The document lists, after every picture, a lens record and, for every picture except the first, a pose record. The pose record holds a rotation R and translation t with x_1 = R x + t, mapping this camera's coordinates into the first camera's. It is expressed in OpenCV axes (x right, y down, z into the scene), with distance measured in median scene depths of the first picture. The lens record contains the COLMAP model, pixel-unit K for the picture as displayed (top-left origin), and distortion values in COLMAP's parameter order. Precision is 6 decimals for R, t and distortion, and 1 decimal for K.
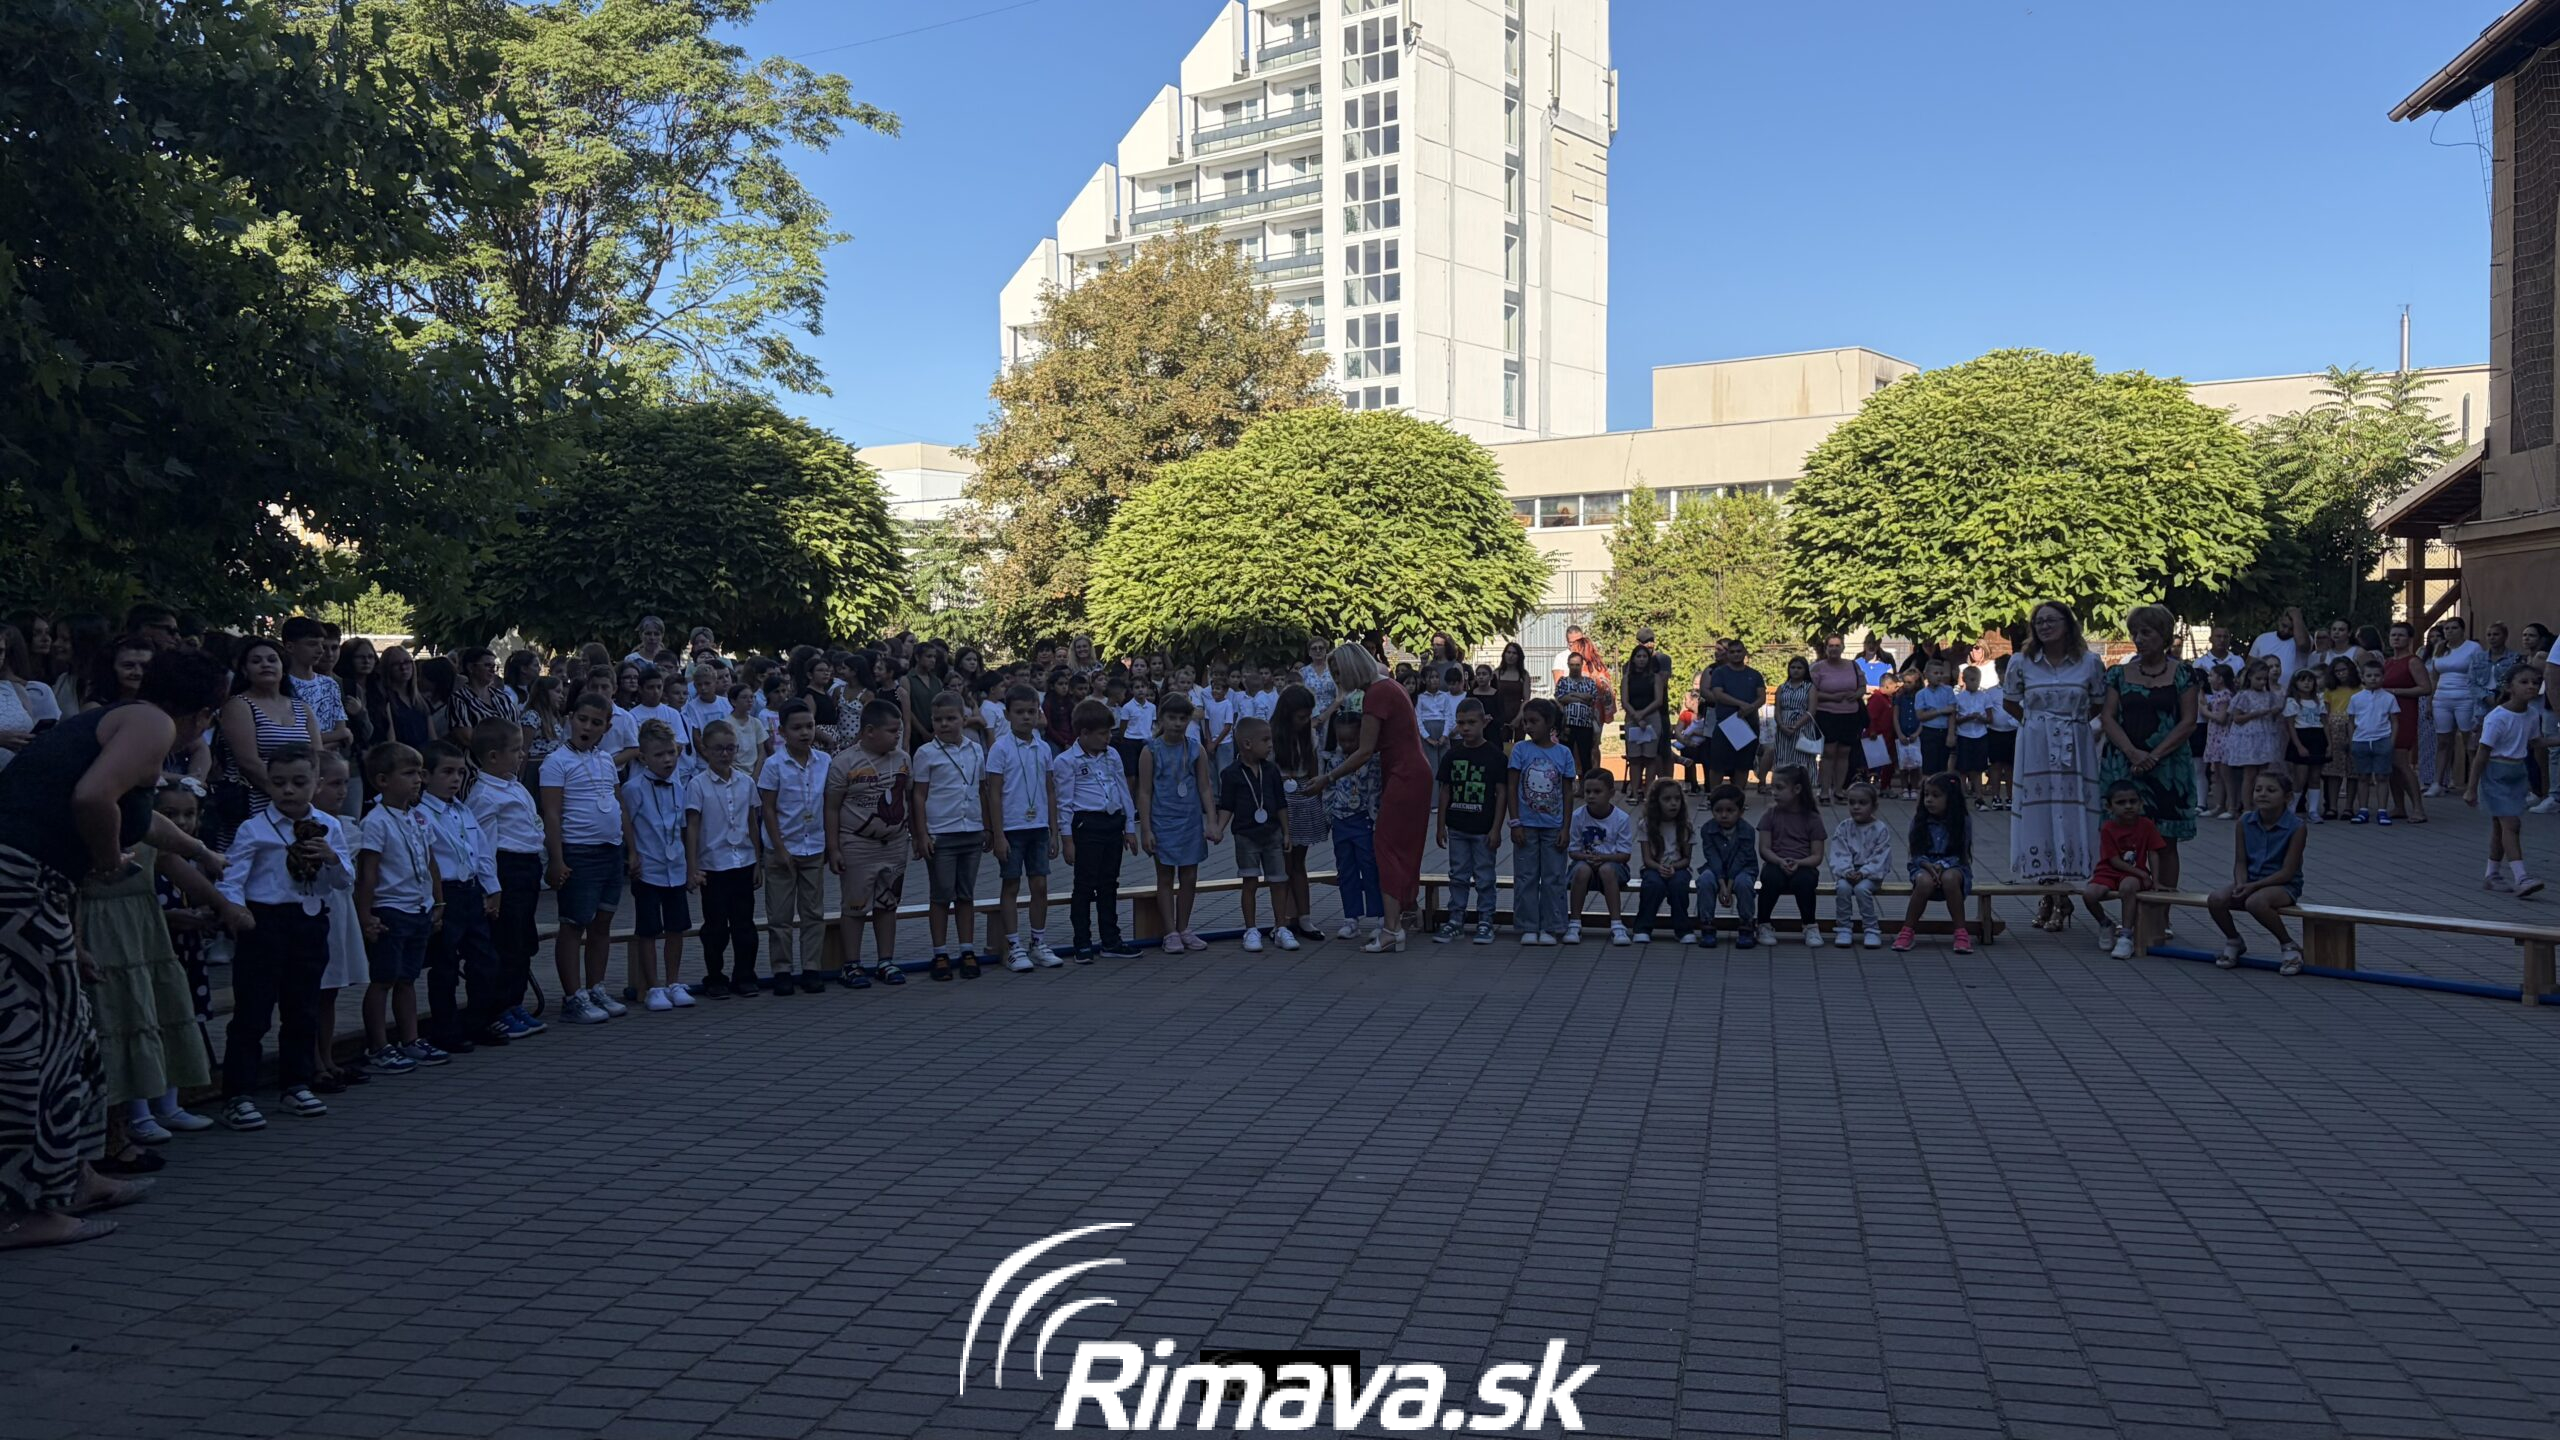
lens RADIAL K [[1919.3, 0, 1299.9], [0, 1919.3, 728.4], [0, 0, 1]] dist [0.164871, -0.386286]
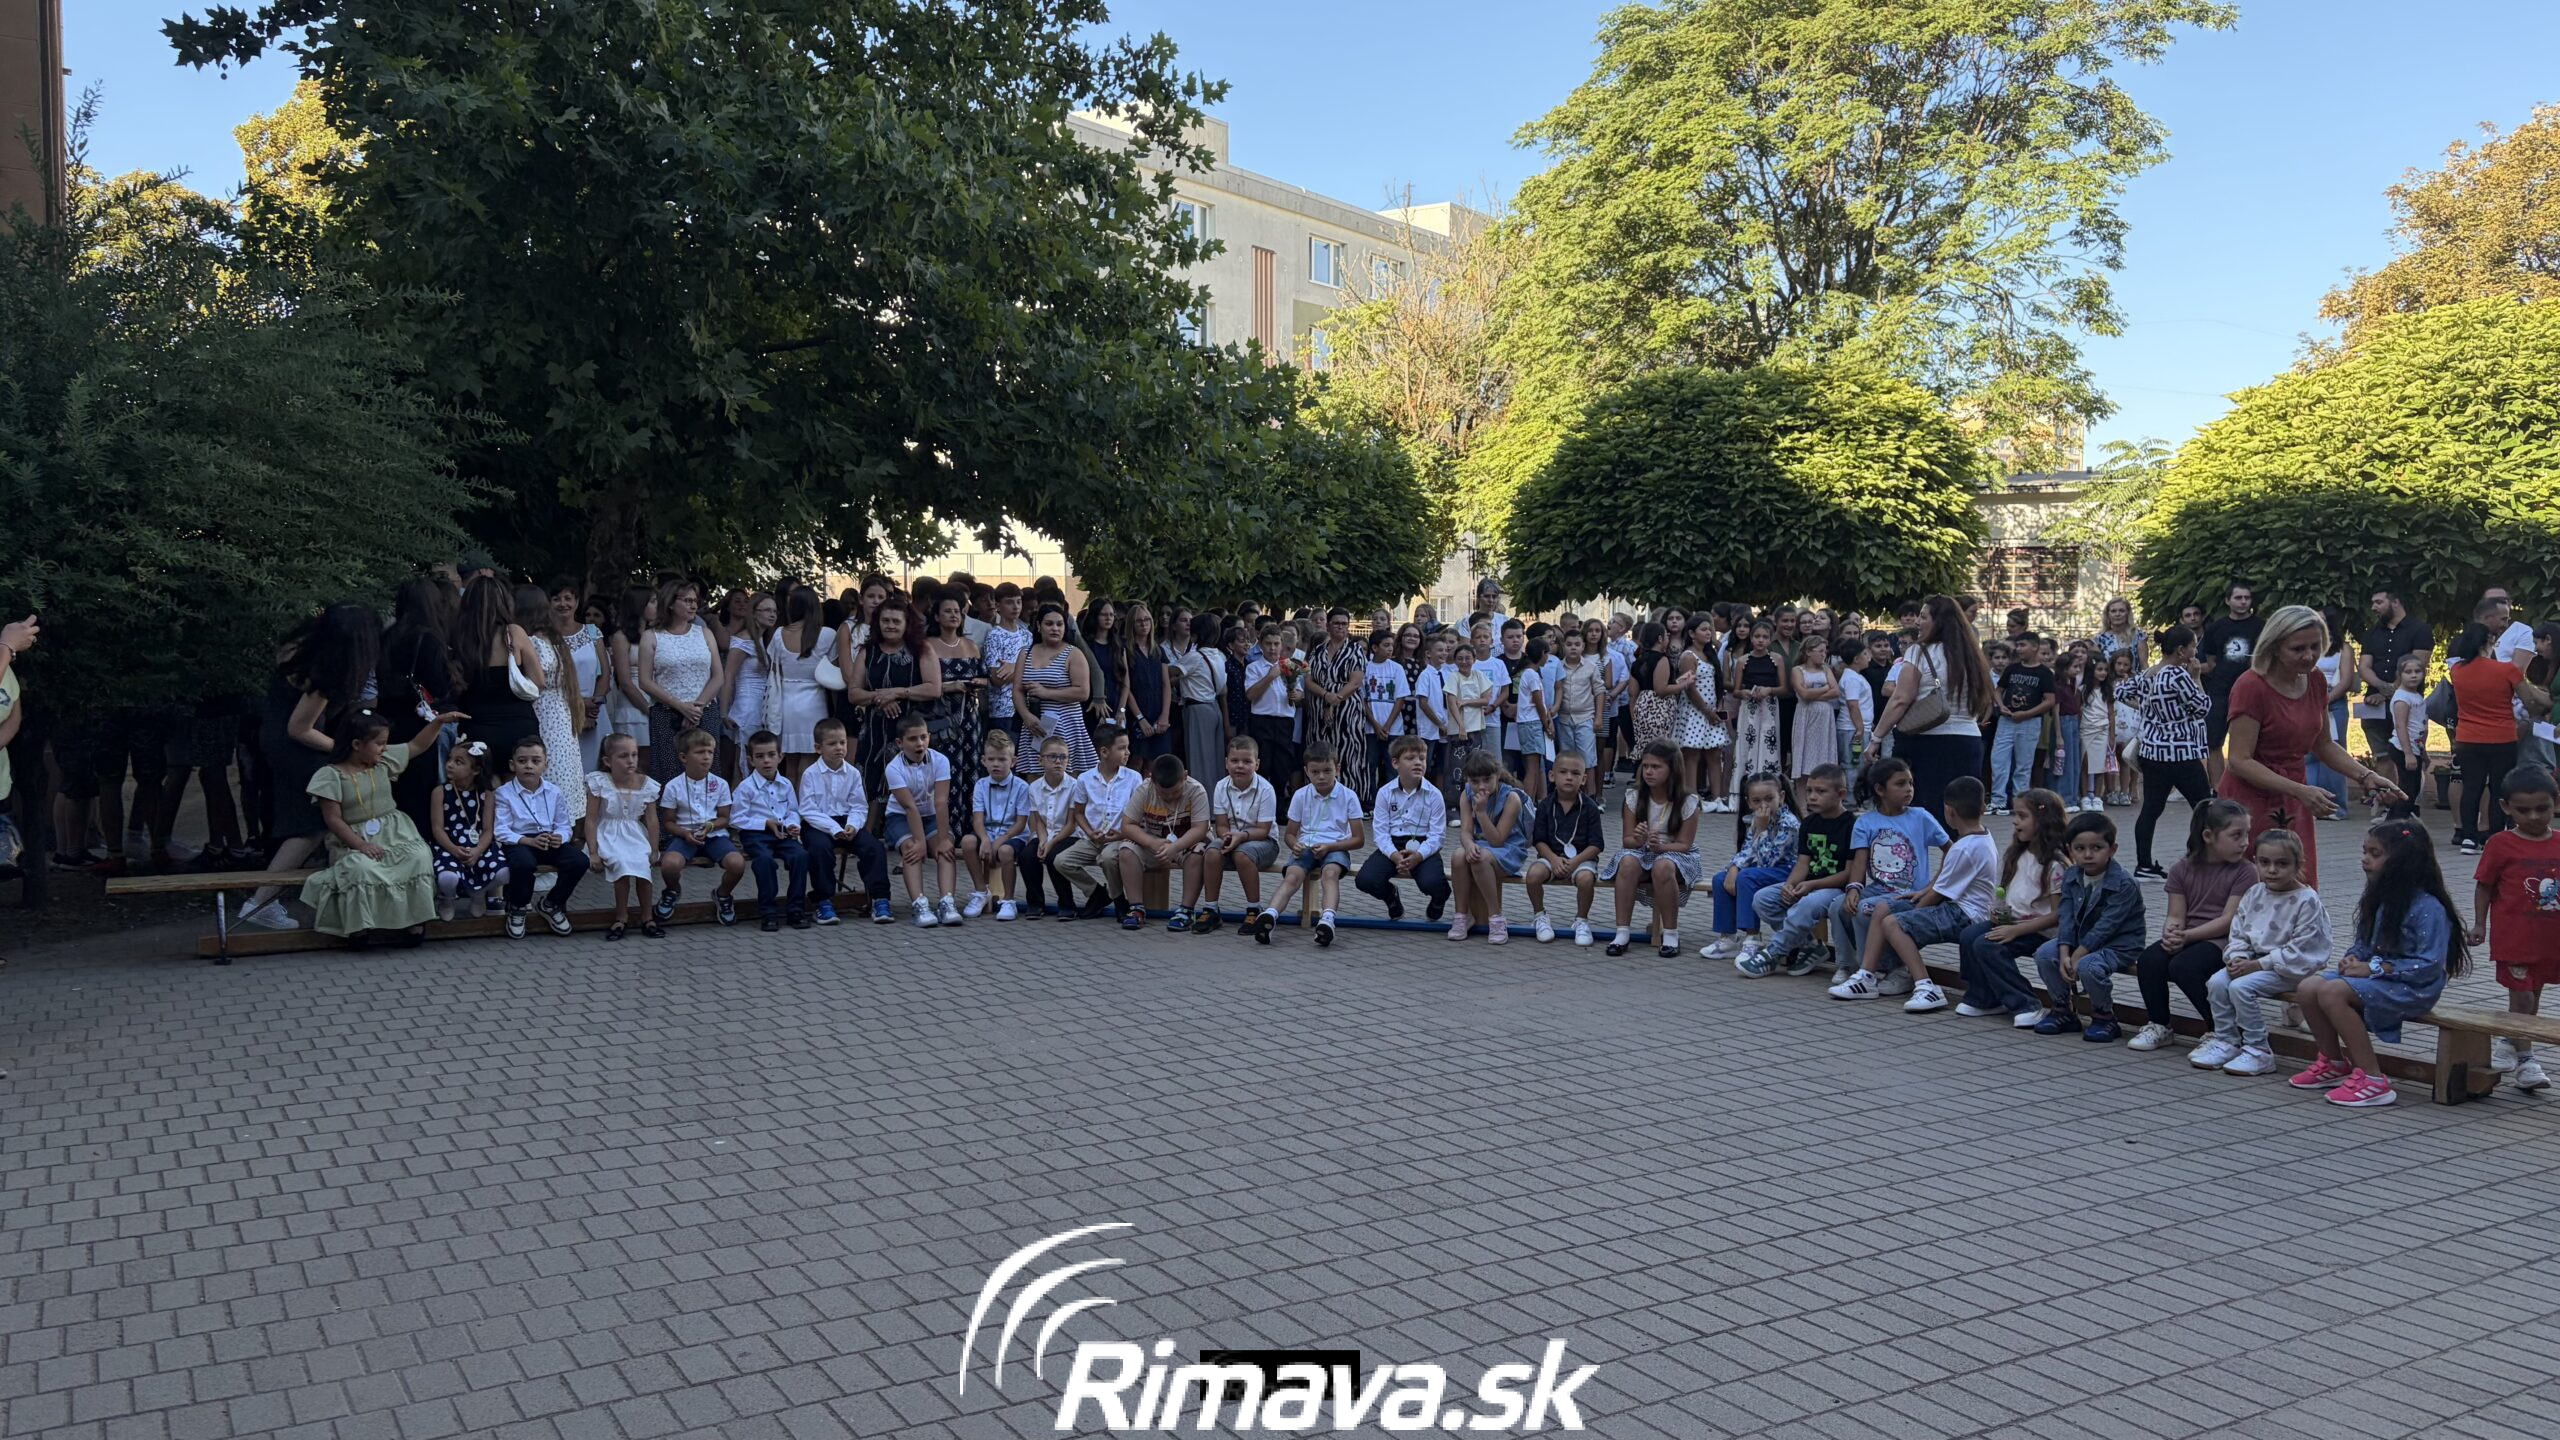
lens RADIAL K [[1924.1, 0, 1294.2], [0, 1924.1, 752.5], [0, 0, 1]] dist [0.053090, -0.056732]
pose [[0.704031, 0.065594, -0.707134, 0.244581], [-0.041053, 0.997819, 0.051685, -0.009536], [0.708982, -0.007358, 0.705188, 0.129224]]
